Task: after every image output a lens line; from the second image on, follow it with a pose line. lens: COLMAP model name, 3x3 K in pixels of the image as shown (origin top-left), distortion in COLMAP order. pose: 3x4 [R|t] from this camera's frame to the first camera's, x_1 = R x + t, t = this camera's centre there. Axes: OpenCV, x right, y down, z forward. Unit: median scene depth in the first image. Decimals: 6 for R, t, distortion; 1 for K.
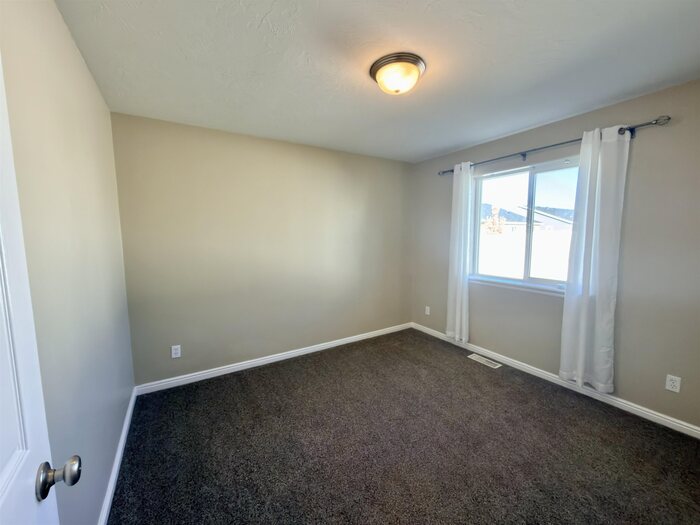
lens RADIAL K [[278.4, 0, 347.6], [0, 278.4, 262.8], [0, 0, 1]] dist [0.000489, -0.000036]
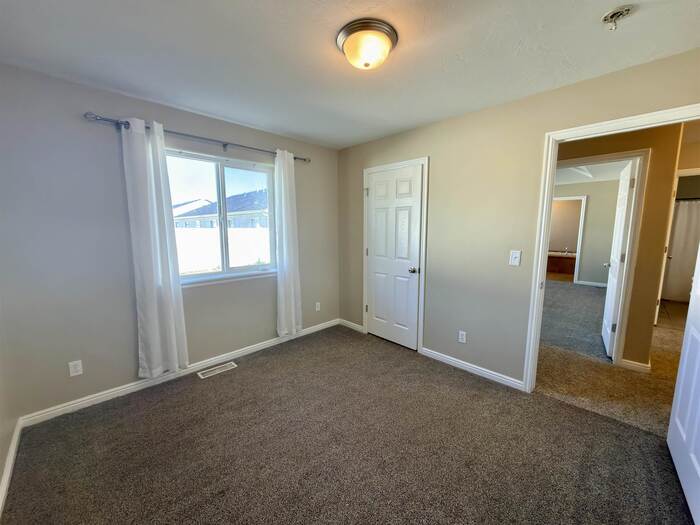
lens RADIAL K [[278.4, 0, 352.6], [0, 278.4, 262.3], [0, 0, 1]] dist [0.000489, -0.000036]
pose [[-0.230155, -0.102820, 0.967707, -0.451933], [0.109354, 0.985372, 0.130705, -0.054277], [-0.966990, 0.135905, -0.215544, 0.789769]]
